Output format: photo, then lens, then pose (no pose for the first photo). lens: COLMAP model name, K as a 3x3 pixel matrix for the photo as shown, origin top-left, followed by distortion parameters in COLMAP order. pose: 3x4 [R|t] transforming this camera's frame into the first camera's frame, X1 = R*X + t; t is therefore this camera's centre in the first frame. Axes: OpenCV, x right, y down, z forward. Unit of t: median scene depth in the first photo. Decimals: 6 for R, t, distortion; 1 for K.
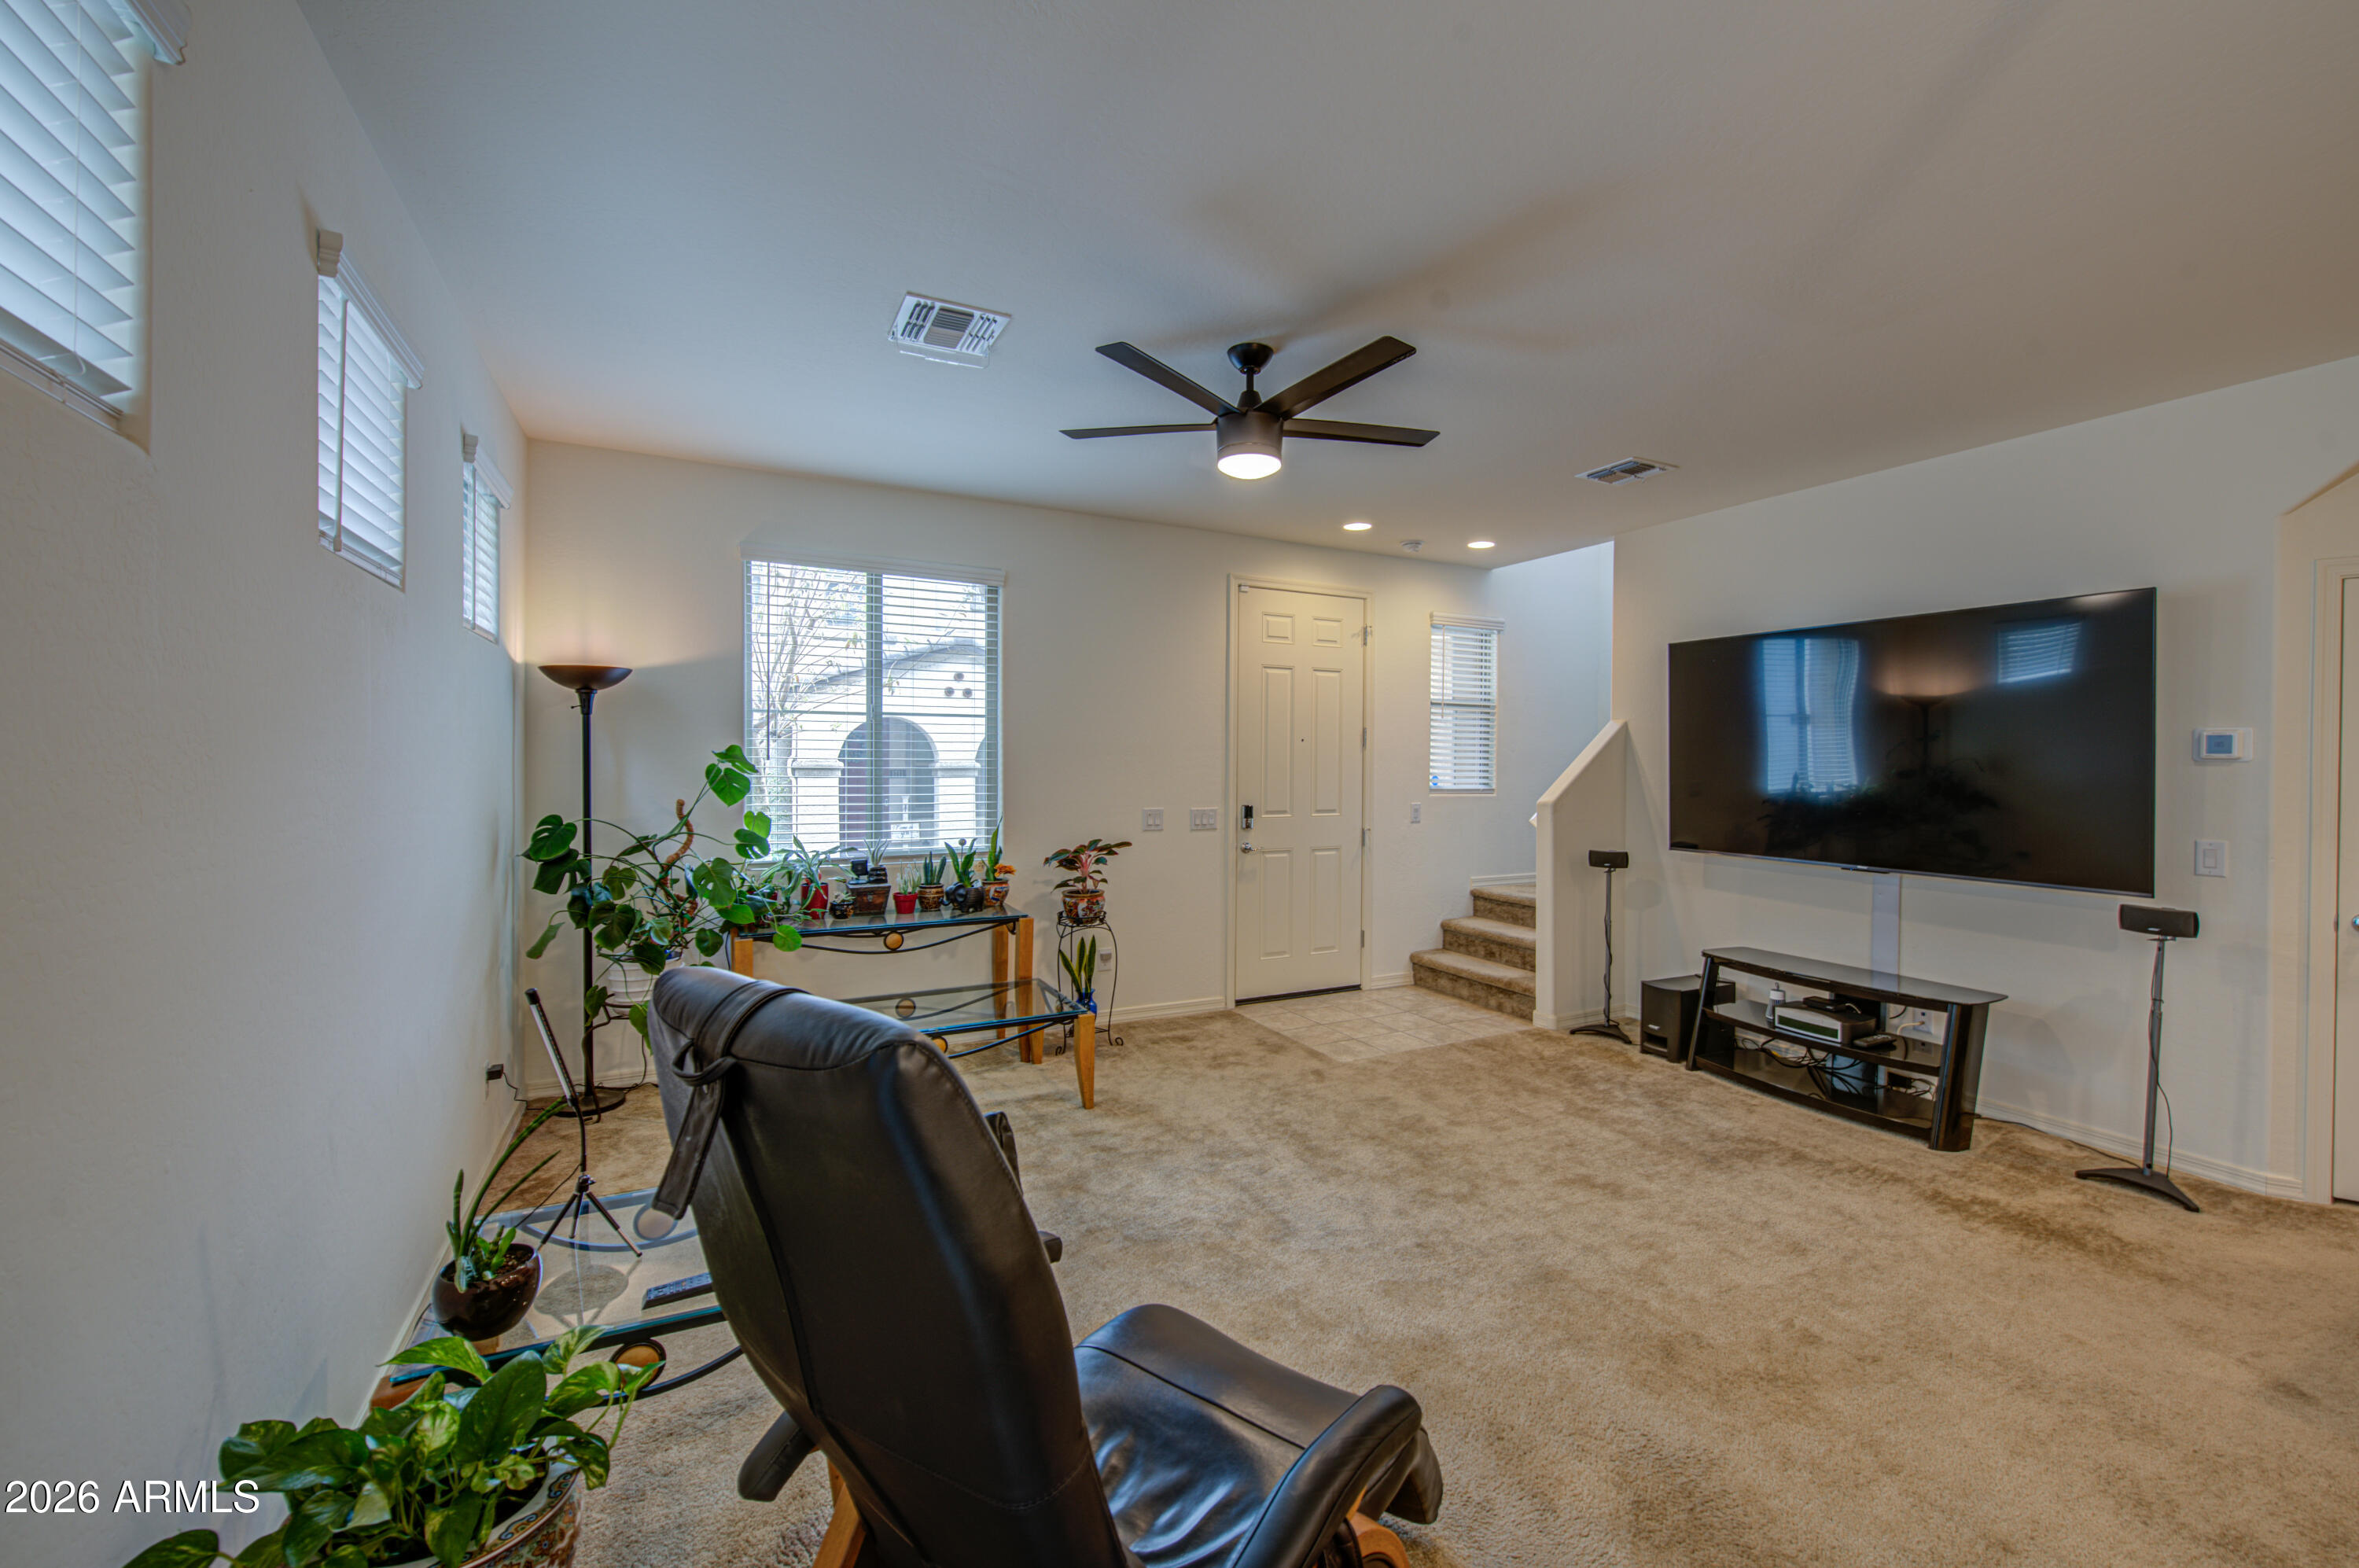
lens RADIAL K [[957.3, 0, 1193.9], [0, 957.3, 764.1], [0, 0, 1]] dist [-0.001250, -0.002400]
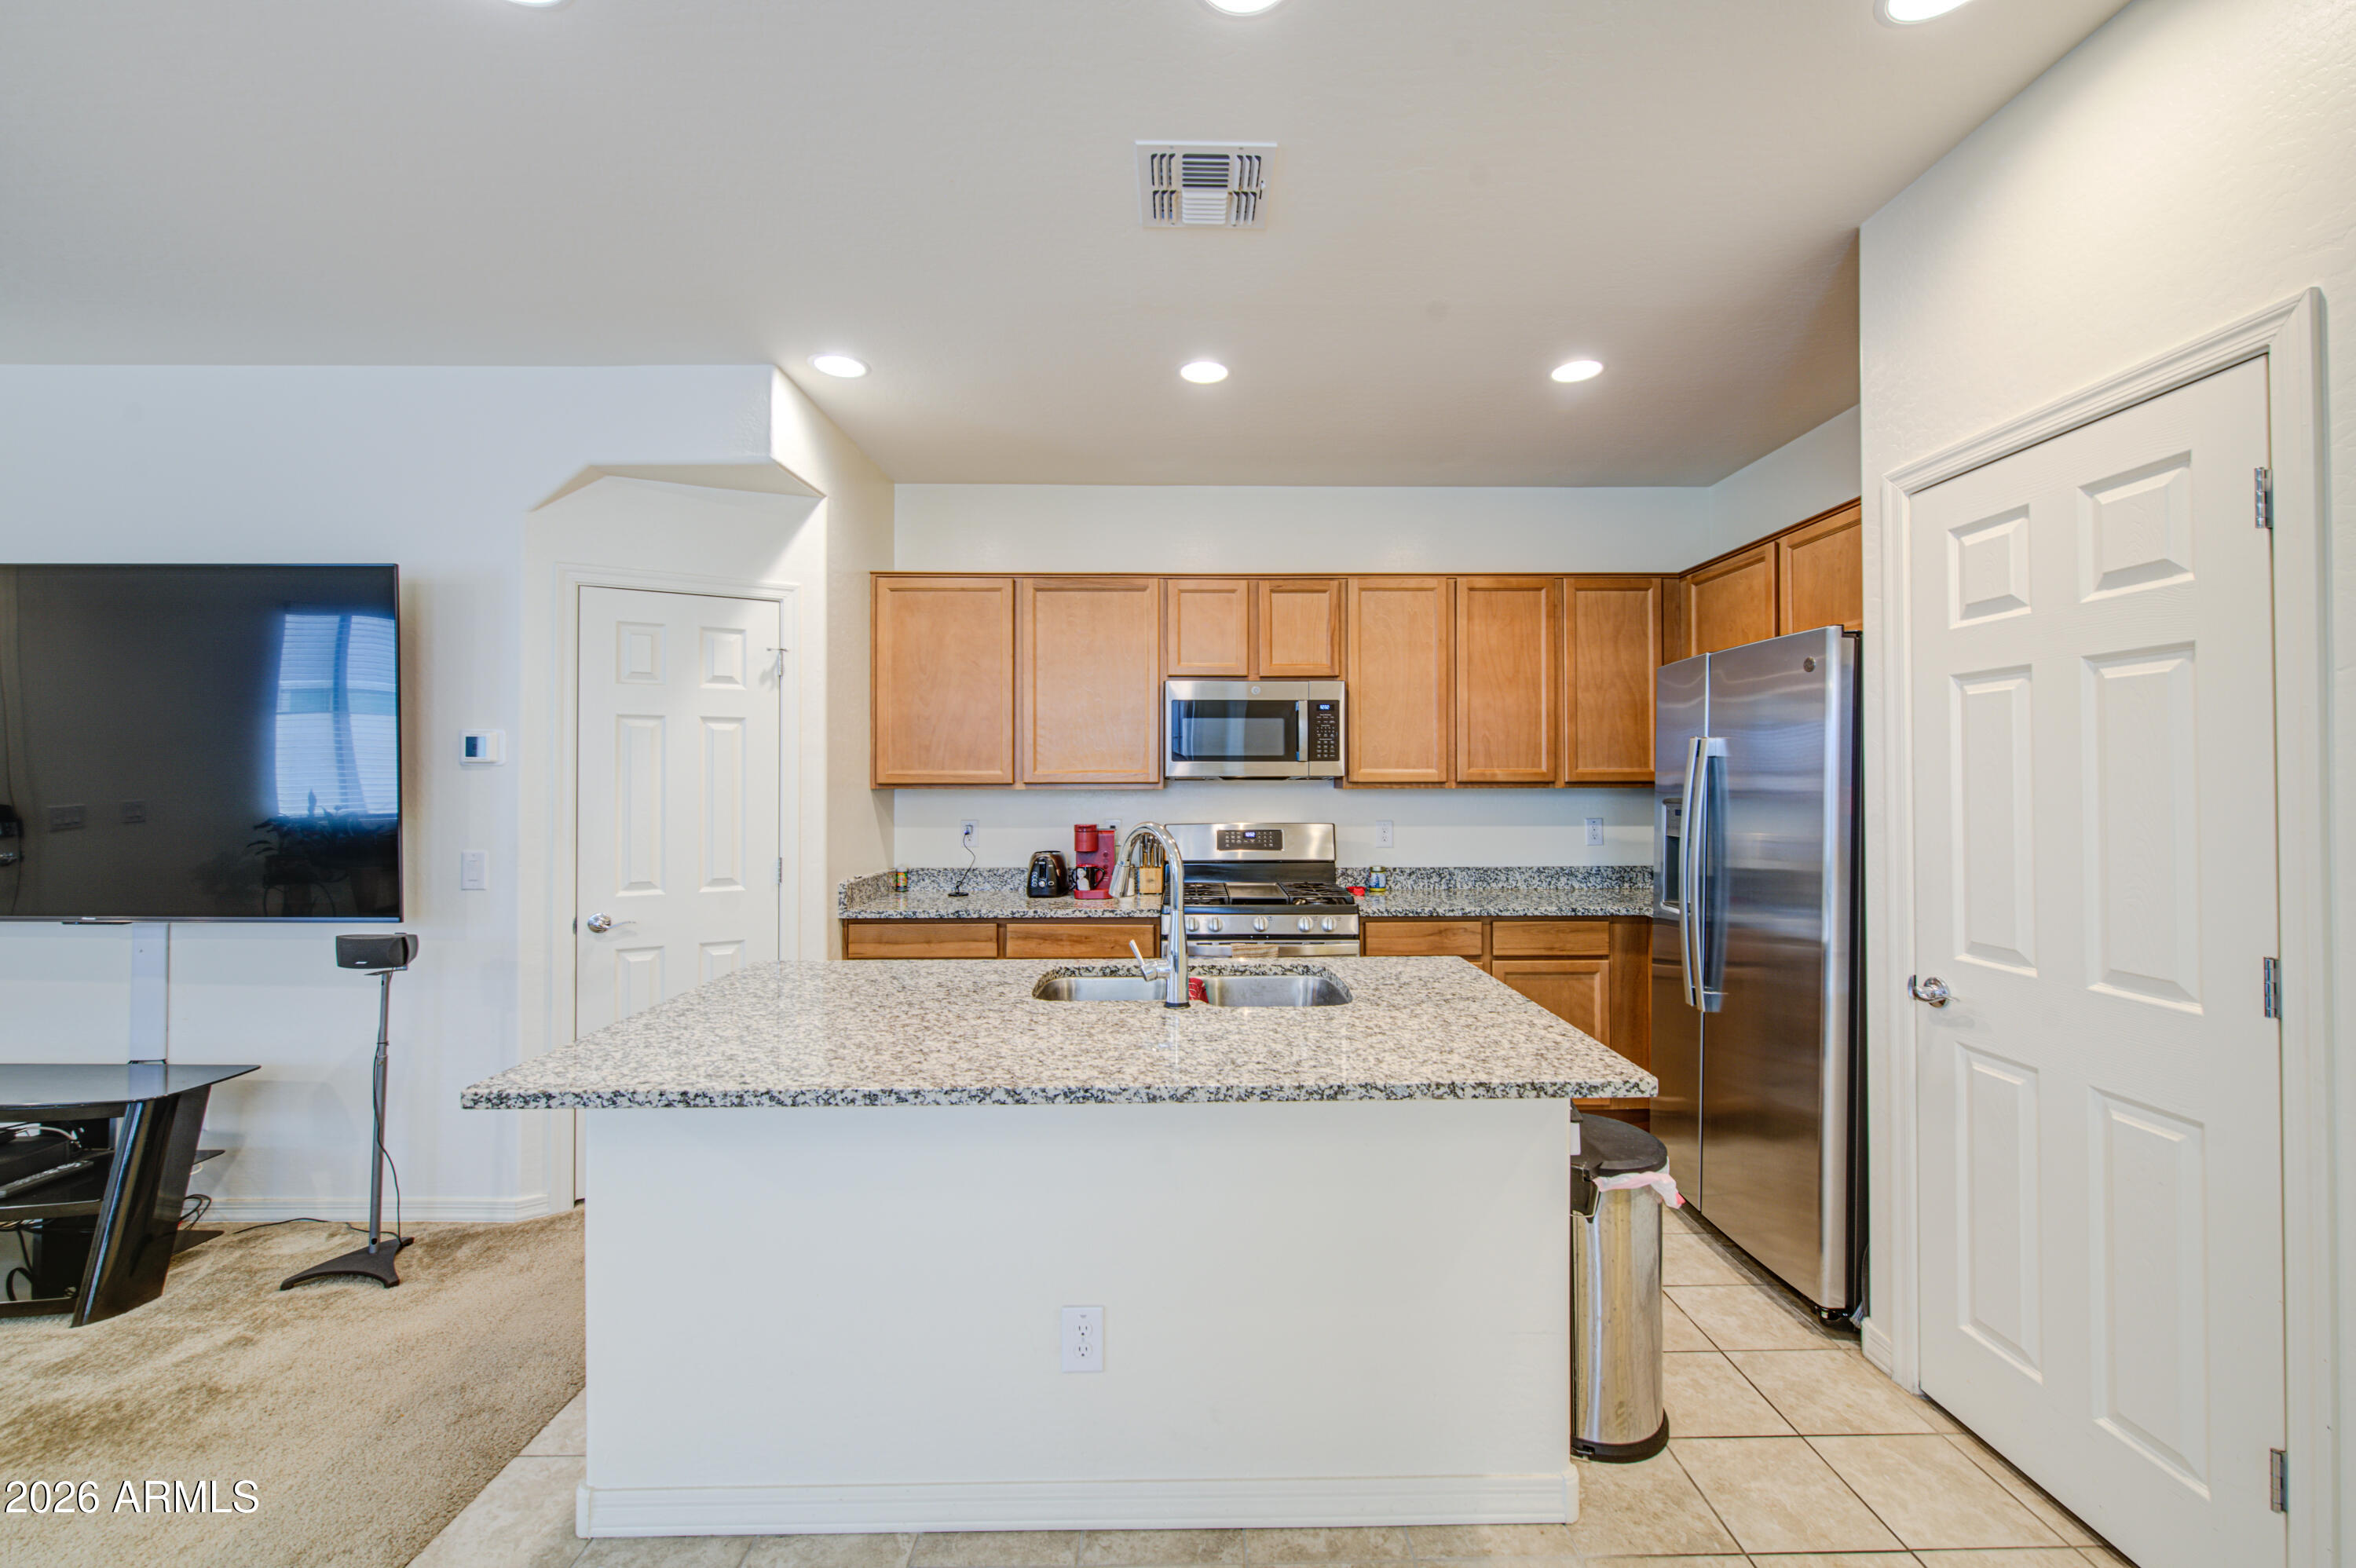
lens RADIAL K [[938.6, 0, 1198.9], [0, 938.6, 776.7], [0, 0, 1]] dist [-0.001368, -0.000496]
pose [[0.445433, -0.000064, 0.895316, 0.430504], [0.008118, 0.999959, -0.003967, 0.013060], [-0.895279, 0.009035, 0.445415, -0.023156]]
